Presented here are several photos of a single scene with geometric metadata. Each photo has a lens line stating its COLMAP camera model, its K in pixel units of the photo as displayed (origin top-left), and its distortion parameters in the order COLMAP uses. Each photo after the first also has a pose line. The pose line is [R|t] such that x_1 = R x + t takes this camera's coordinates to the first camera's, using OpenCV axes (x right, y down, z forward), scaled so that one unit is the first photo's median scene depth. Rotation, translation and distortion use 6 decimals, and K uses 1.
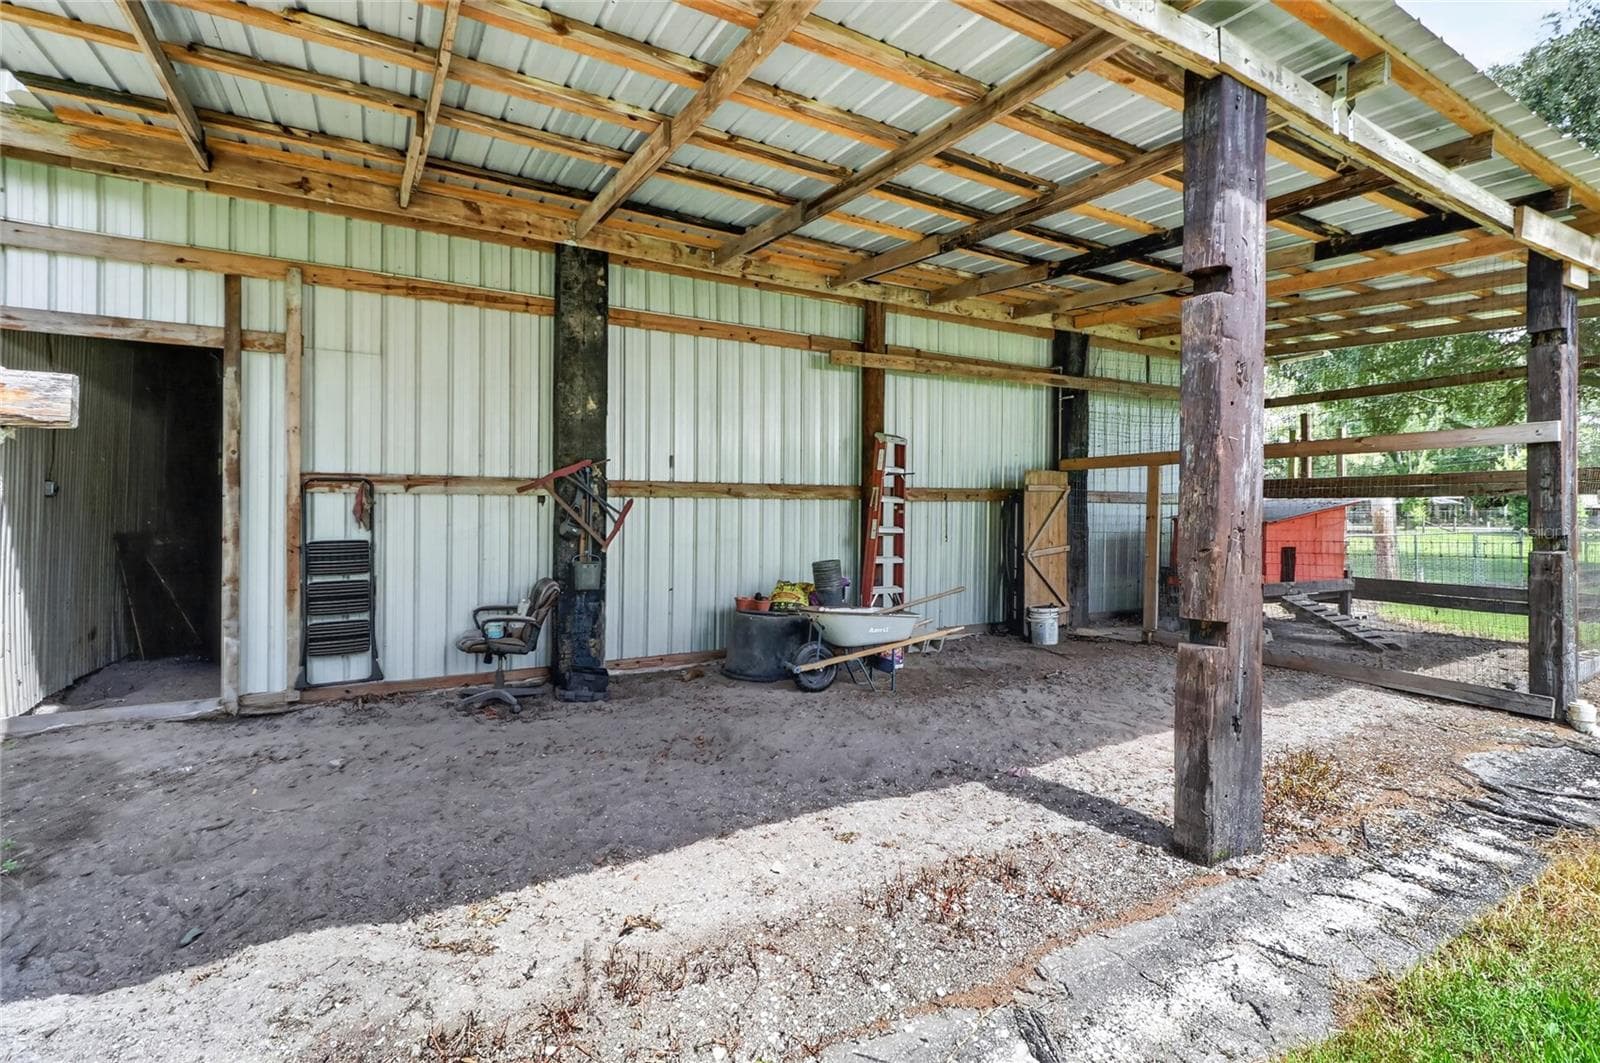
lens RADIAL K [[770.2, 0, 799.0], [0, 770.2, 513.0], [0, 0, 1]] dist [0.001084, 0.000251]
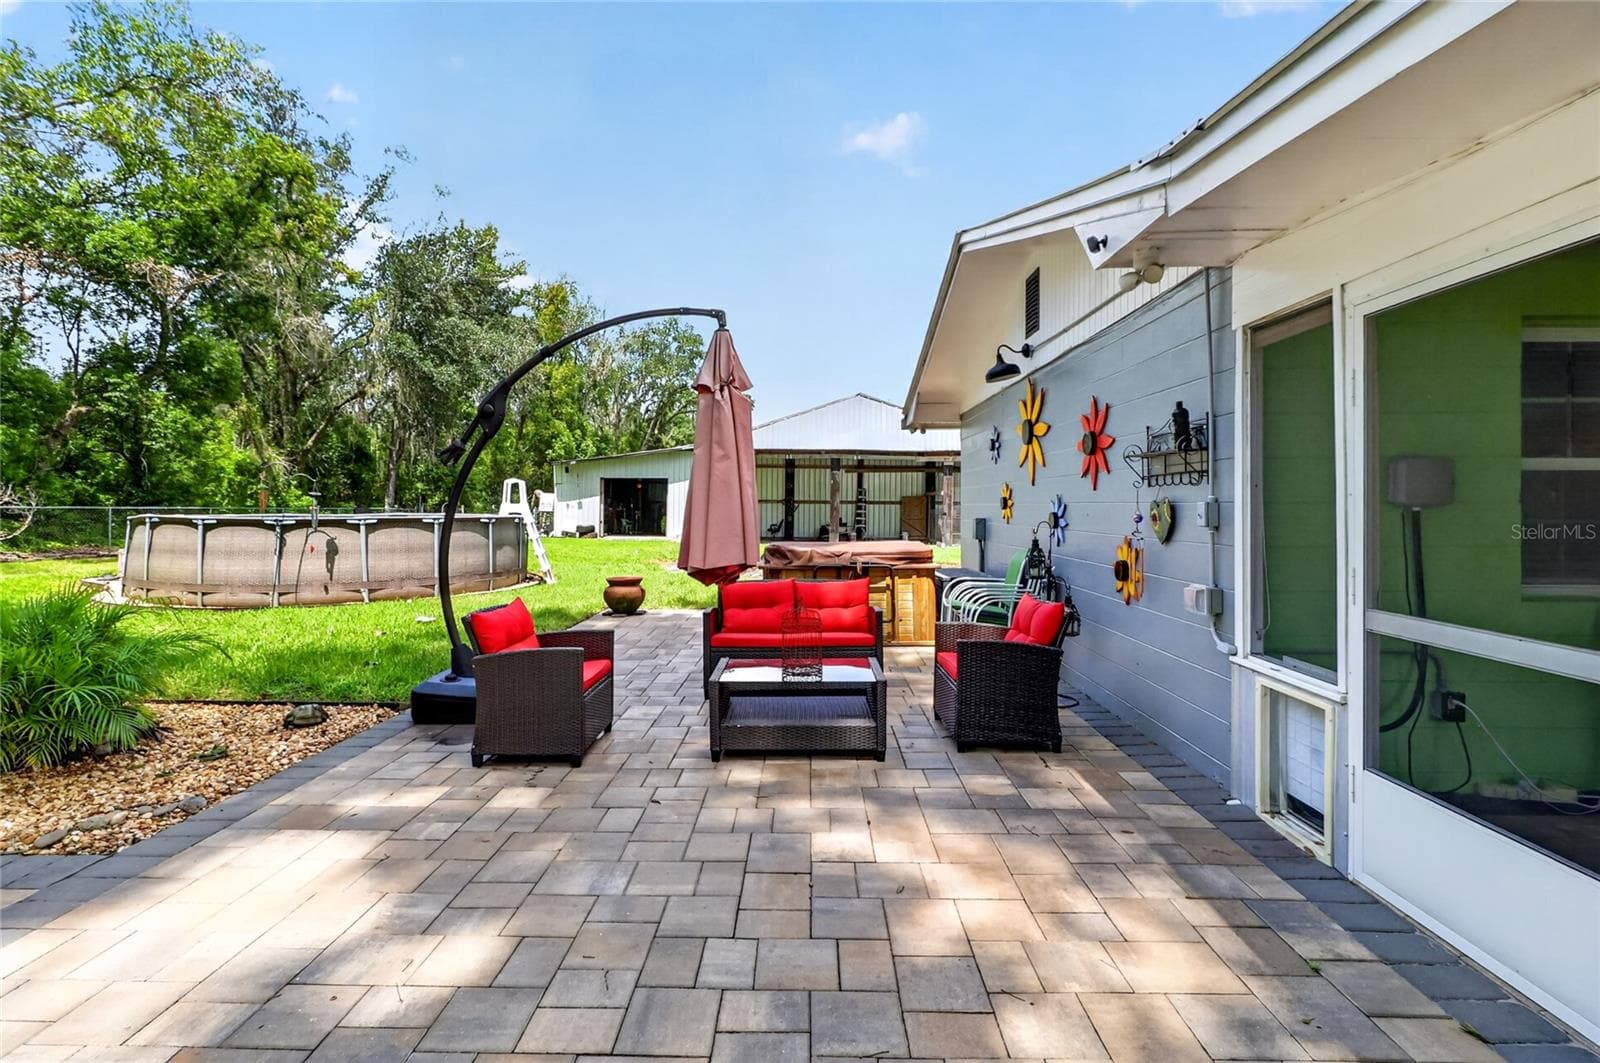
lens RADIAL K [[730.3, 0, 798.5], [0, 730.3, 511.6], [0, 0, 1]] dist [-0.000566, -0.000175]
pose [[0.864100, 0.009088, -0.503238, 2.194190], [-0.005446, 0.999947, 0.008706, -0.010737], [0.503291, -0.004782, 0.864104, -3.140214]]
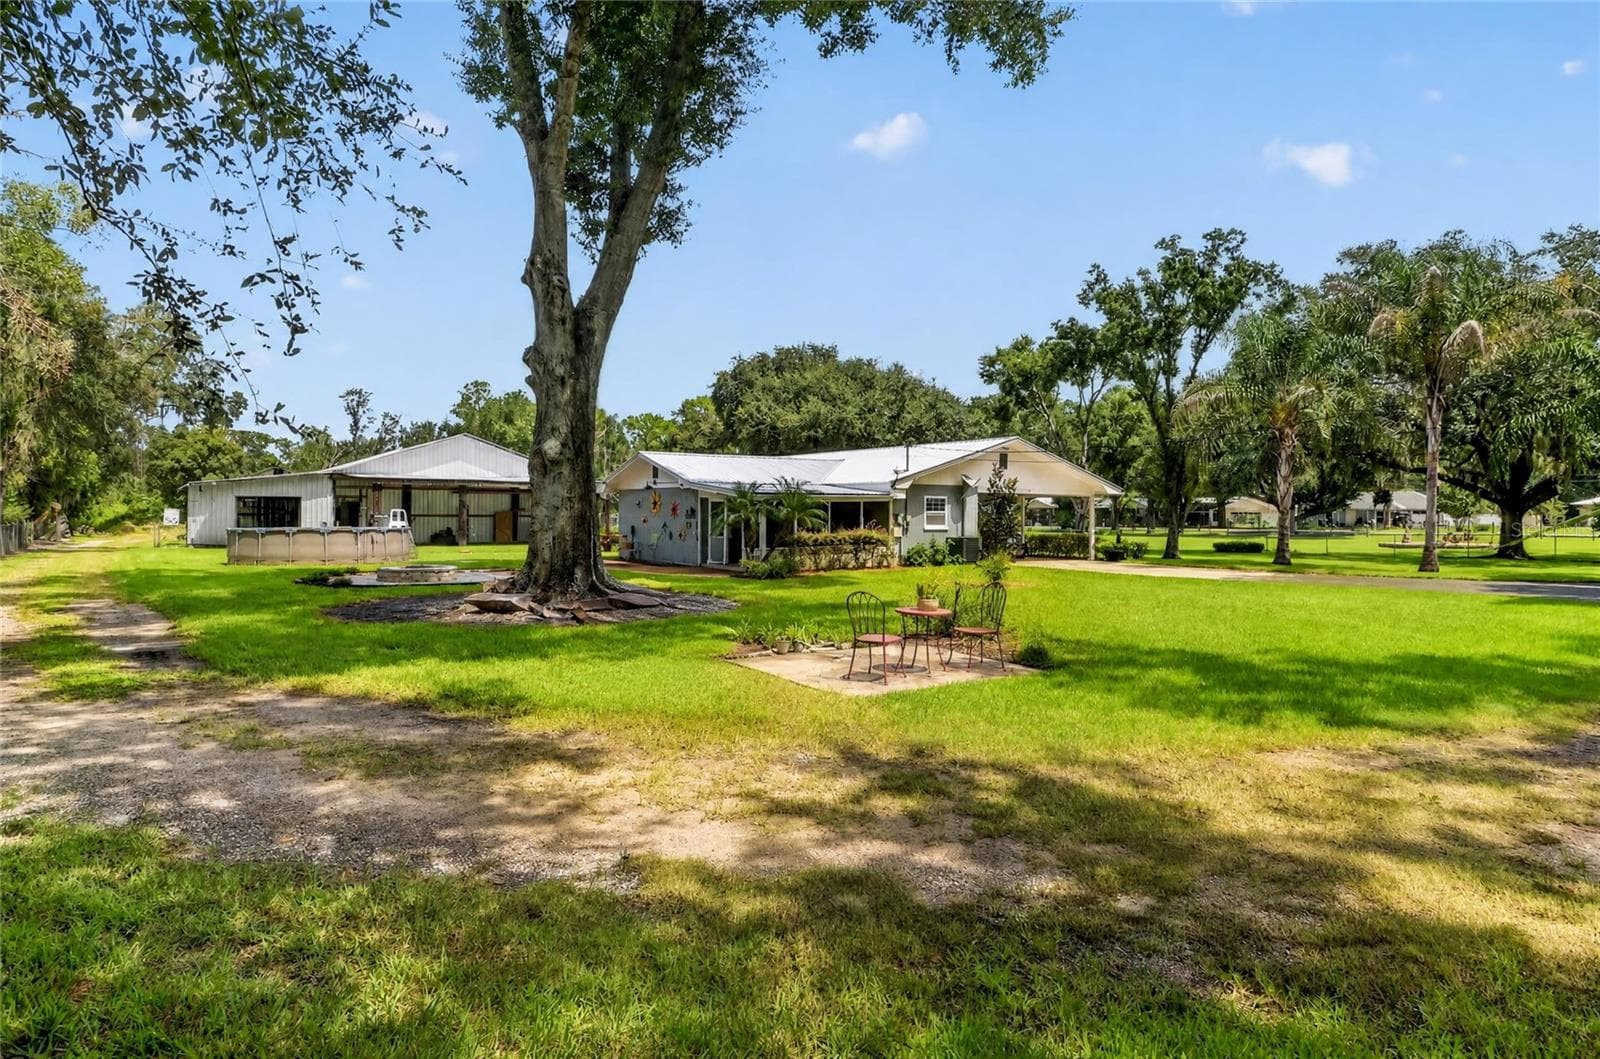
lens RADIAL K [[911.3, 0, 827.5], [0, 911.3, 523.0], [0, 0, 1]] dist [-0.038562, 0.000665]
pose [[0.991536, -0.001447, 0.129828, 2.241561], [0.000058, 0.999943, 0.010704, -0.052912], [-0.129836, -0.010605, 0.991479, -7.002652]]
